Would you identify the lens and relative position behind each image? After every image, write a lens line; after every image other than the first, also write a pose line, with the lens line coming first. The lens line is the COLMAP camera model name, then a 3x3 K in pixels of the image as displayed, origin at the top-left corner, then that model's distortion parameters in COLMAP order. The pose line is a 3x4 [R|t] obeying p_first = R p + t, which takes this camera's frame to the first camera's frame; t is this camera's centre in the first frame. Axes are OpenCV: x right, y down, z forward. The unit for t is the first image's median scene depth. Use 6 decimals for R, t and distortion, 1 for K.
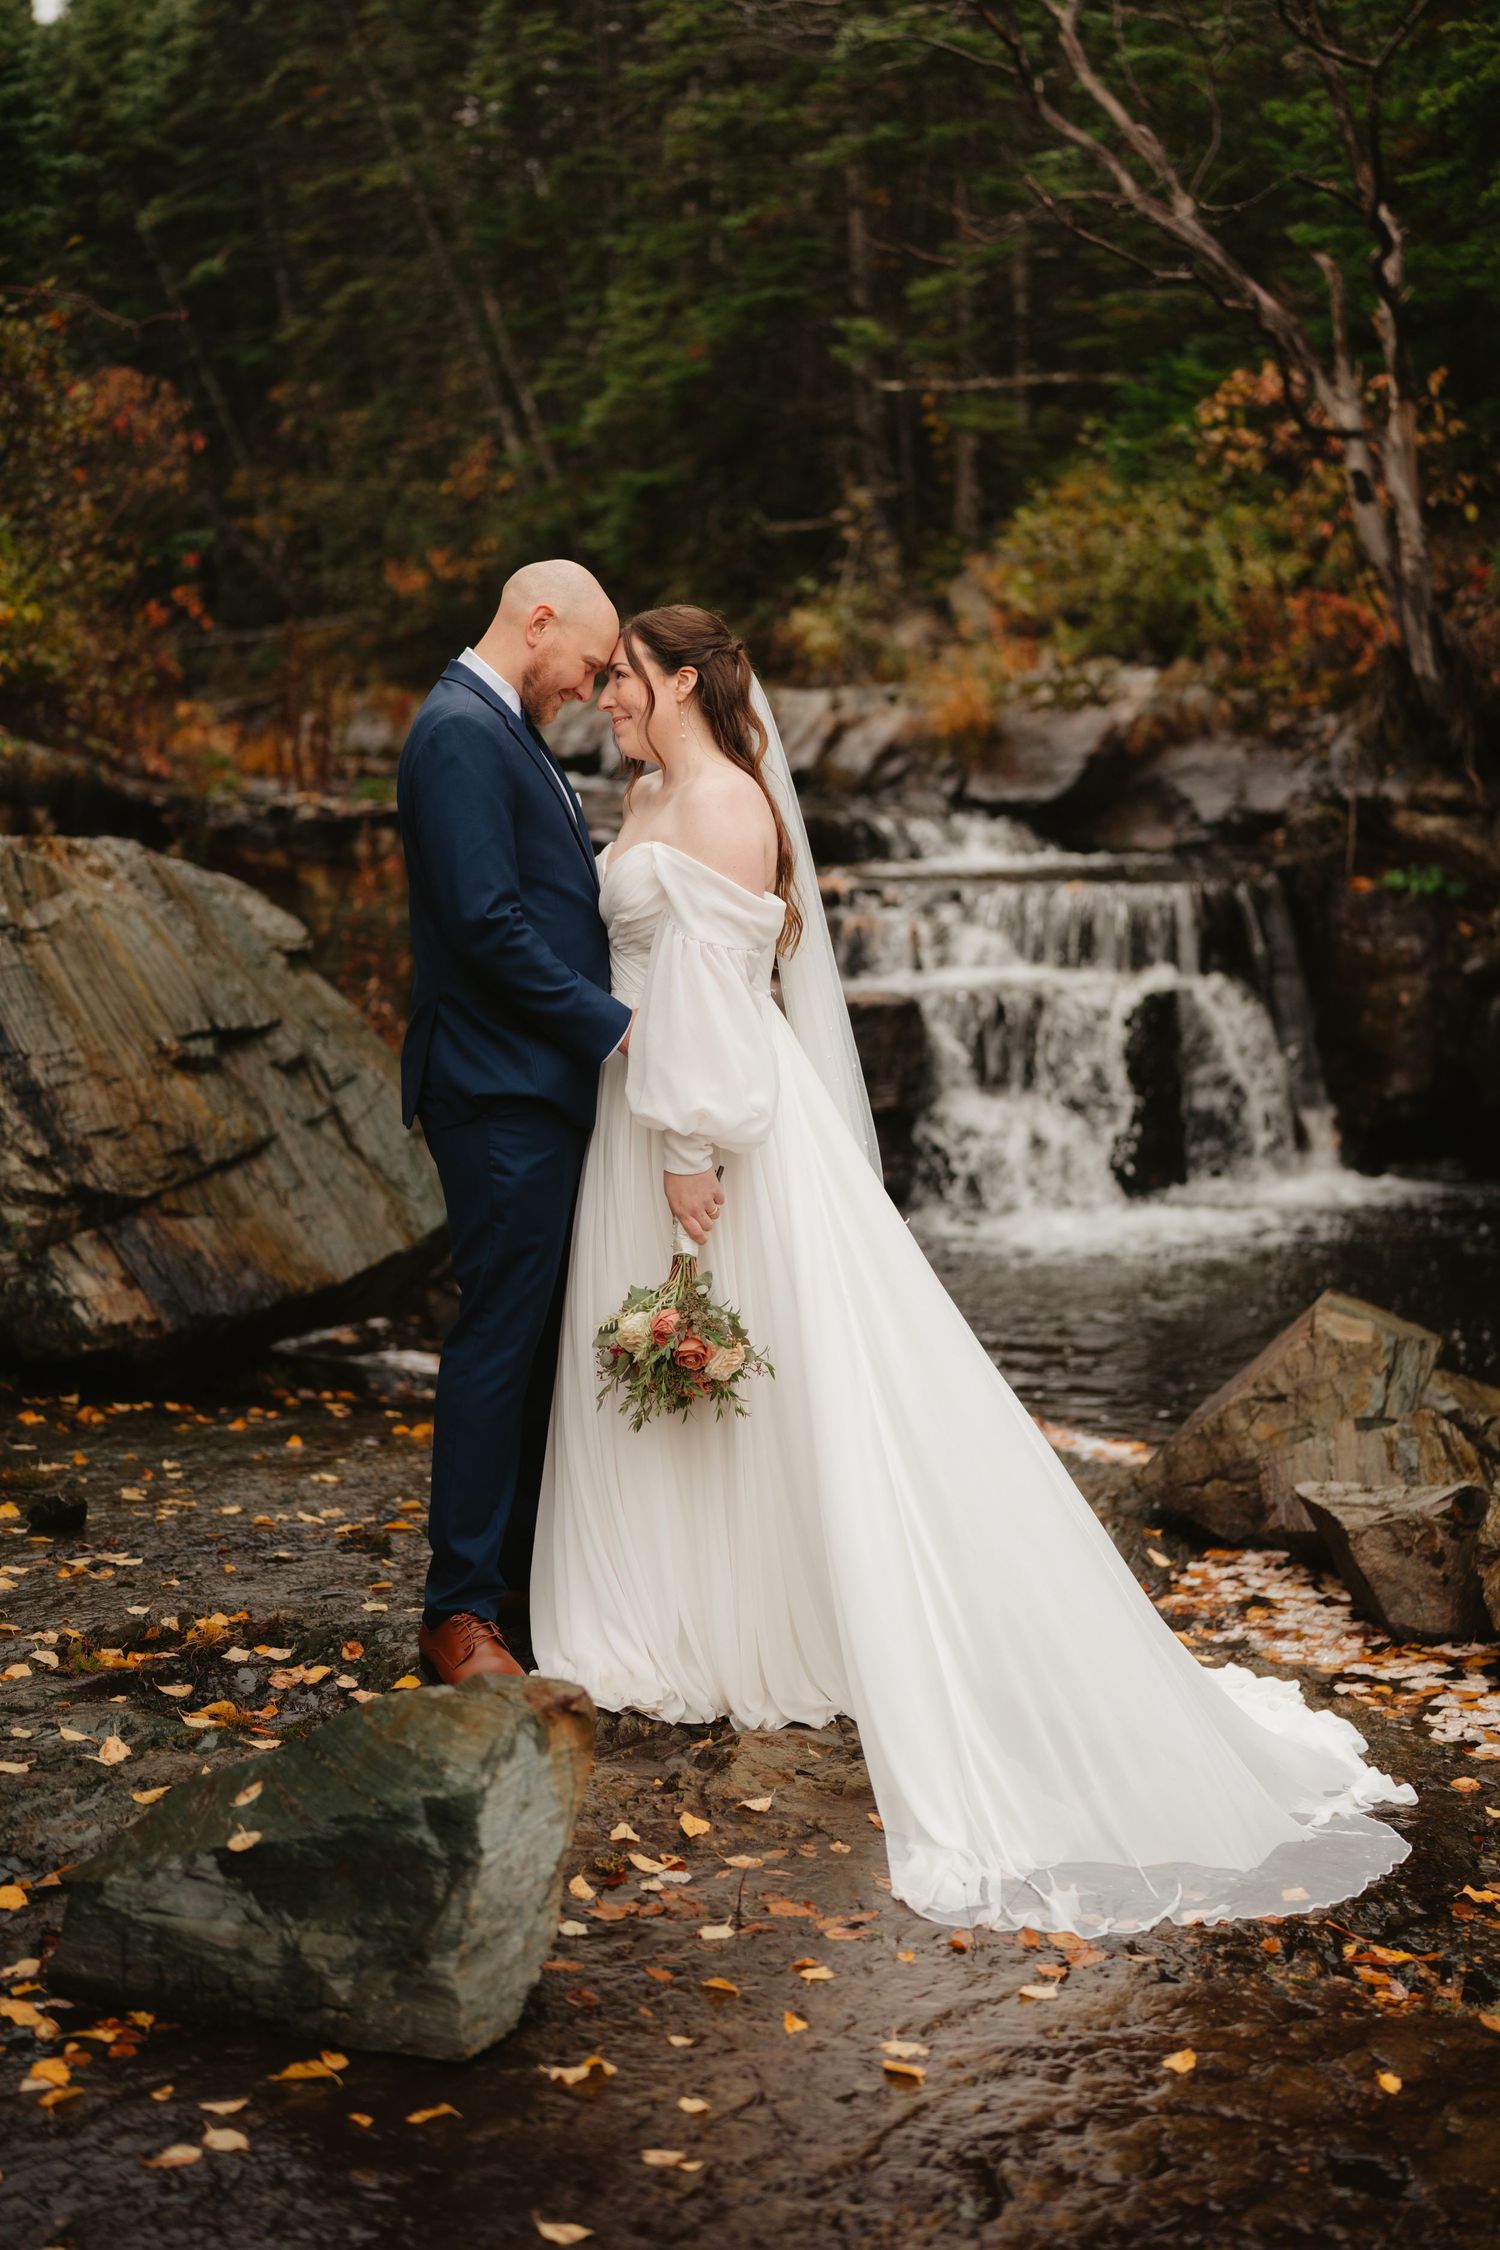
lens RADIAL K [[3109.4, 0, 746.9], [0, 3109.4, 1117.7], [0, 0, 1]] dist [-0.012445, 0.087108]
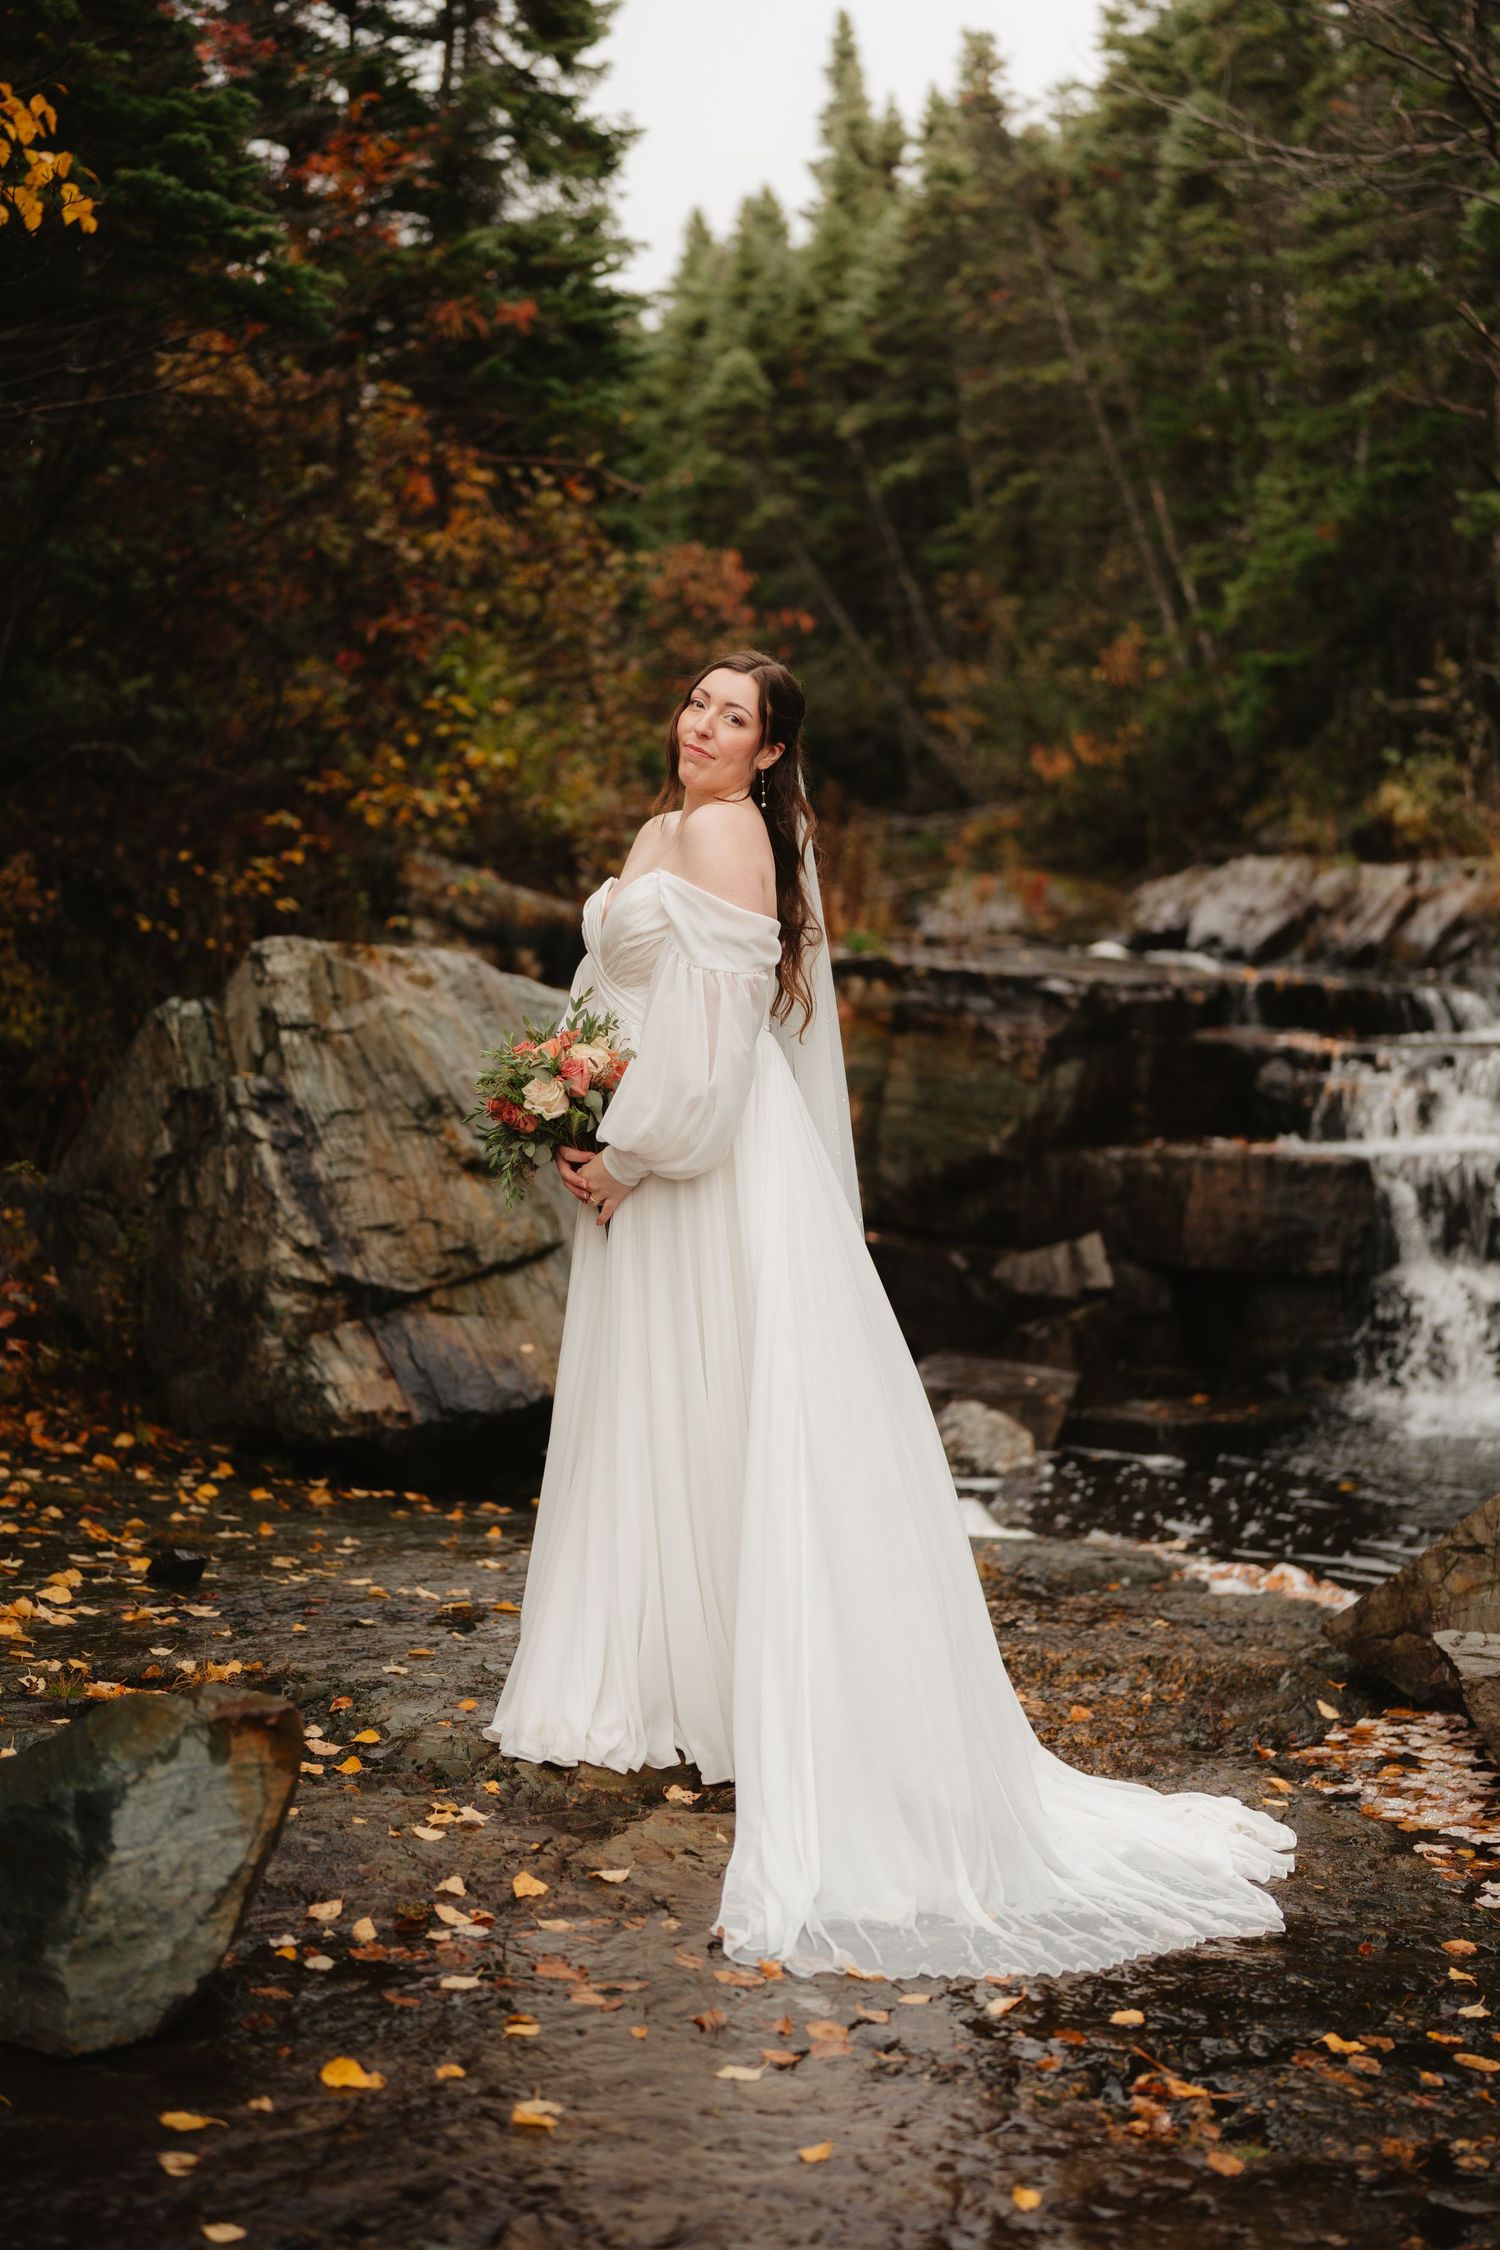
lens RADIAL K [[3106.2, 0, 735.5], [0, 3106.2, 1122.0], [0, 0, 1]] dist [-0.003303, 0.040235]
pose [[0.966794, 0.031352, -0.253625, 0.159106], [-0.048129, 0.997025, -0.060212, 0.025076], [0.250983, 0.070419, 0.965427, 0.034867]]
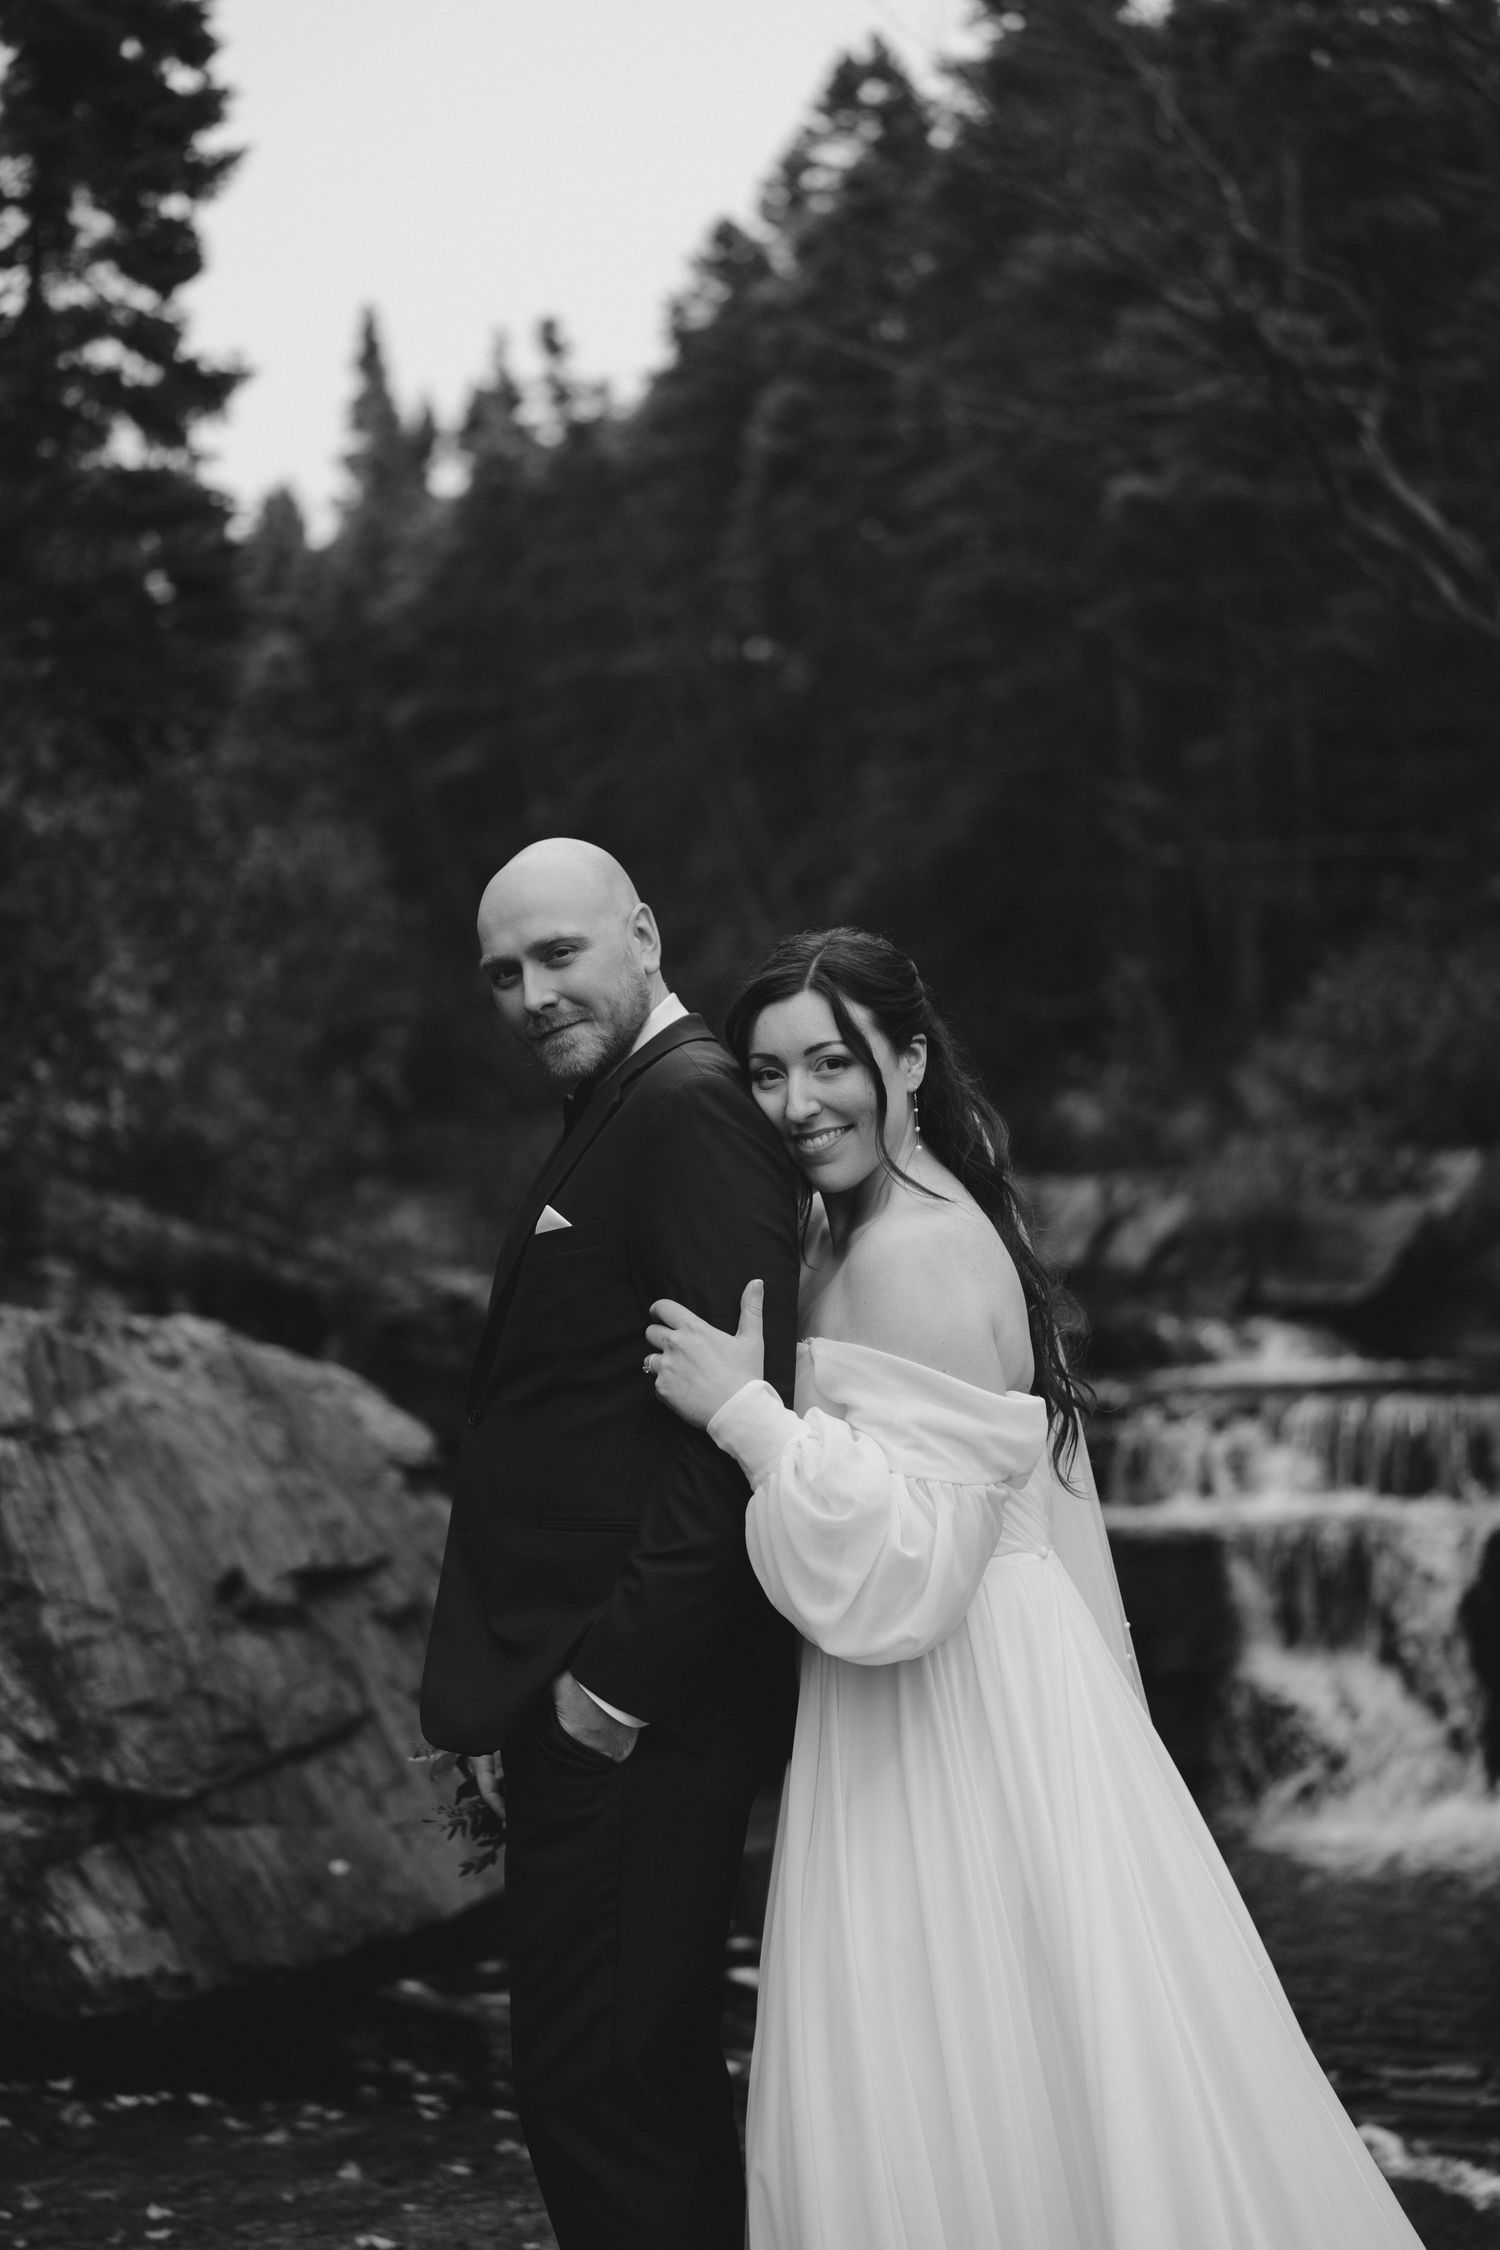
lens RADIAL K [[3109.4, 0, 746.9], [0, 3109.4, 1117.7], [0, 0, 1]] dist [-0.012445, 0.087108]
pose [[0.996406, 0.003374, -0.084643, 0.002224], [-0.017262, 0.986329, -0.163879, -0.014677], [0.082933, 0.164751, 0.982842, 0.244228]]
